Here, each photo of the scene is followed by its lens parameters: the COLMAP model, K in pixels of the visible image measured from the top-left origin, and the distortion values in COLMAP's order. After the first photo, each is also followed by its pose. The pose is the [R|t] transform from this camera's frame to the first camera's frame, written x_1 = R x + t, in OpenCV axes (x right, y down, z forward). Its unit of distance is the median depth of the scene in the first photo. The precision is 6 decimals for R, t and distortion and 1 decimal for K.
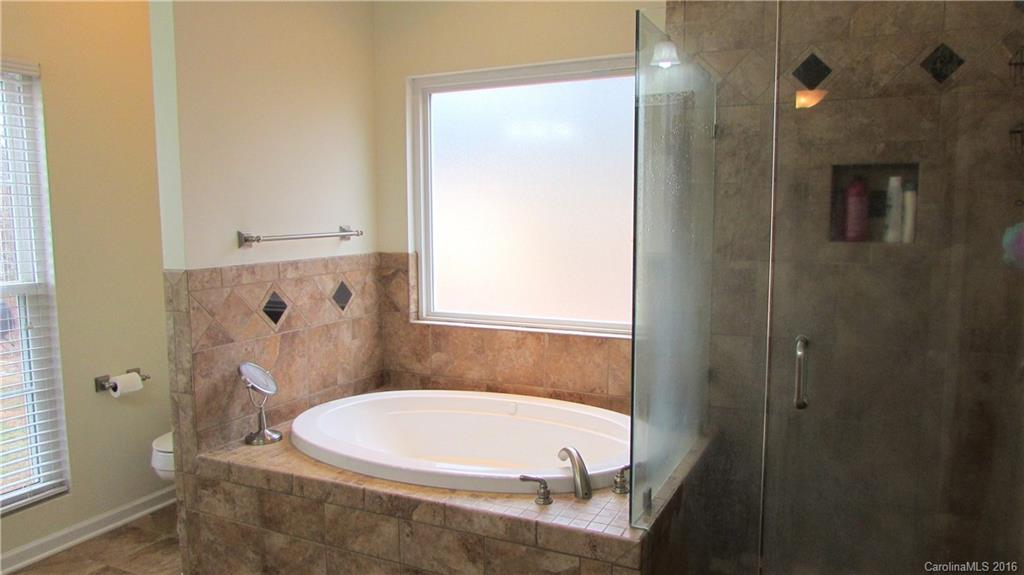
lens RADIAL K [[736.2, 0, 512.0], [0, 736.2, 287.5], [0, 0, 1]] dist [0.000158, 0.000004]
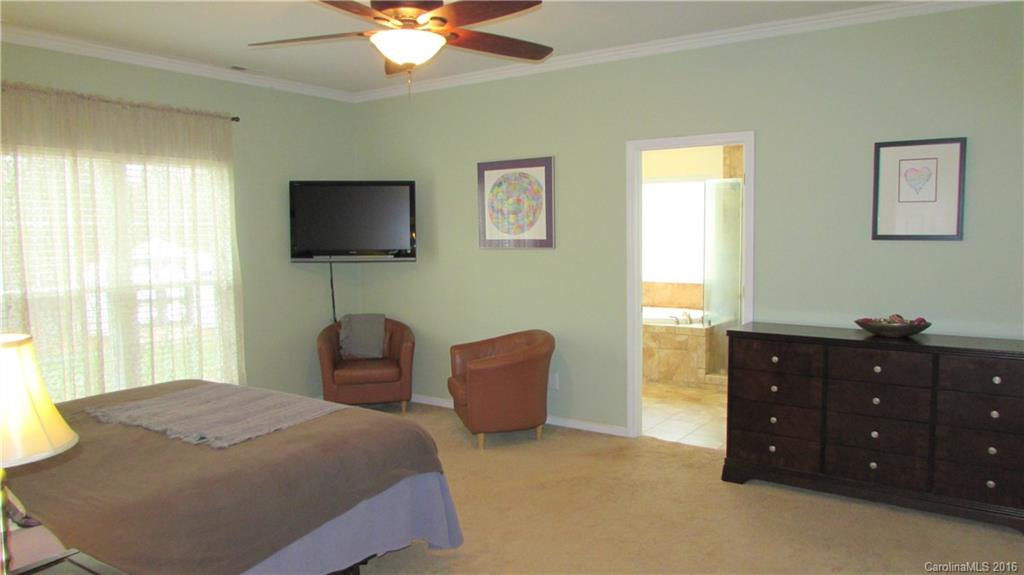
lens RADIAL K [[735.6, 0, 512.0], [0, 735.6, 287.5], [0, 0, 1]] dist [-0.000218, -0.000034]
pose [[0.987957, 0.006703, -0.154581, -0.120218], [-0.011366, 0.999506, -0.029299, 0.160719], [0.154308, 0.030703, 0.987546, -1.589444]]
